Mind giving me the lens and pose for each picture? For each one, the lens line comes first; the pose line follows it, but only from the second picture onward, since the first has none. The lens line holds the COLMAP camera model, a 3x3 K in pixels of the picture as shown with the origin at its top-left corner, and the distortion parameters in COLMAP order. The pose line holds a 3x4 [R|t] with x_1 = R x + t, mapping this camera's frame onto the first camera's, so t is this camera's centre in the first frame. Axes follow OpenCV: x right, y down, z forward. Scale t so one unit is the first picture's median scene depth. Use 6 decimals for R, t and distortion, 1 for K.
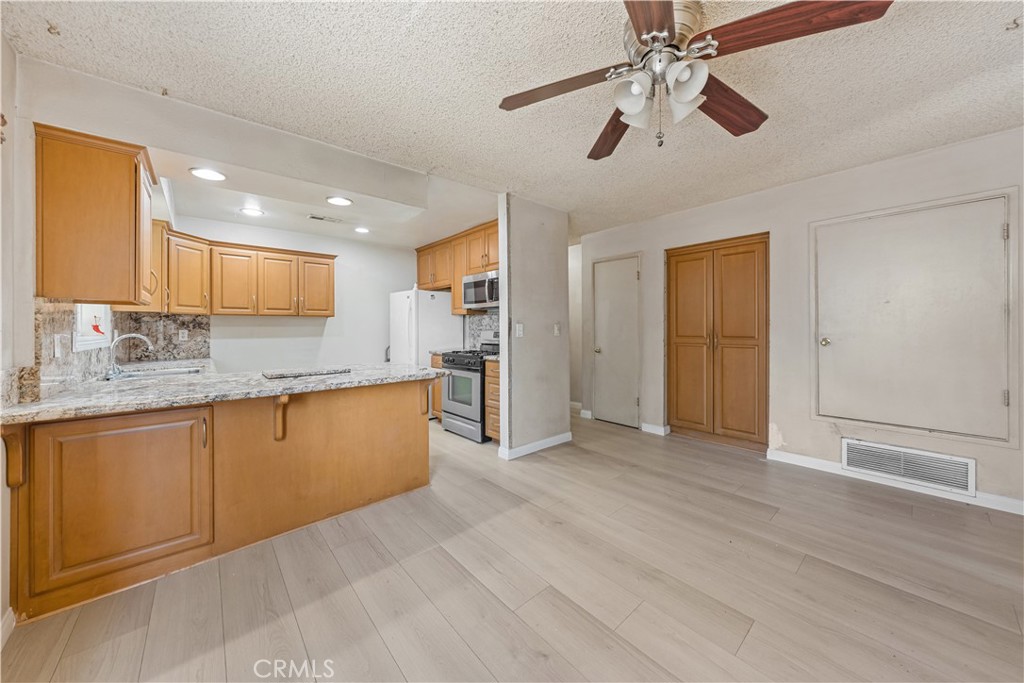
lens RADIAL K [[354.3, 0, 510.1], [0, 354.3, 329.3], [0, 0, 1]] dist [-0.002117, 0.000330]
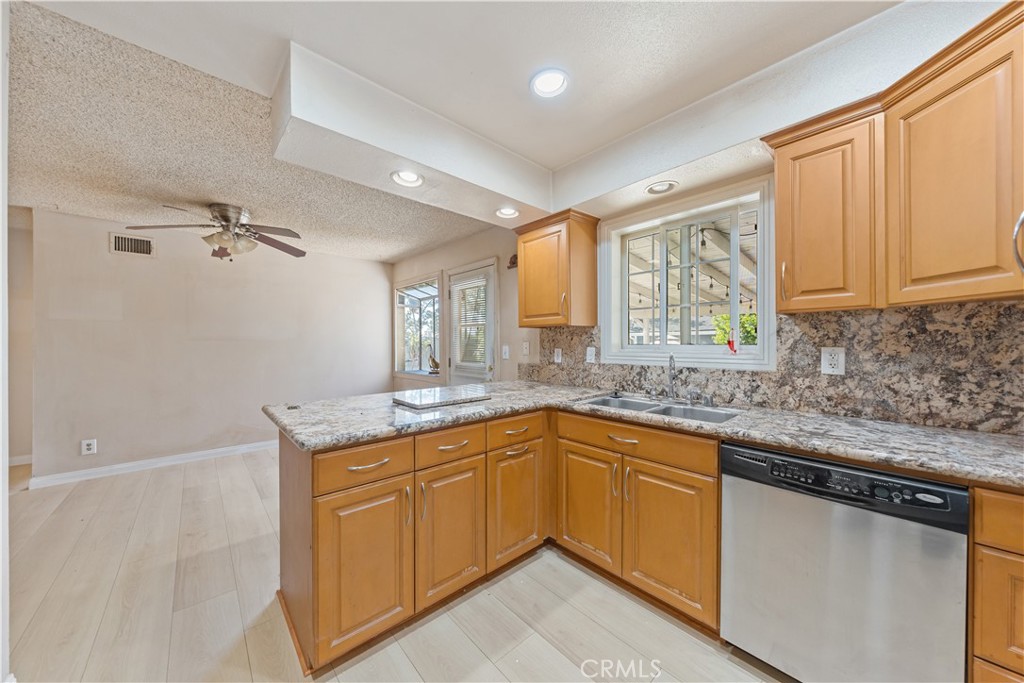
lens RADIAL K [[354.3, 0, 509.1], [0, 354.3, 342.4], [0, 0, 1]] dist [-0.002117, 0.000330]
pose [[-0.999804, 0.013786, -0.014182, -0.481696], [0.013697, 0.999886, 0.006317, -0.013368], [0.014268, 0.006121, -0.999879, 1.239743]]
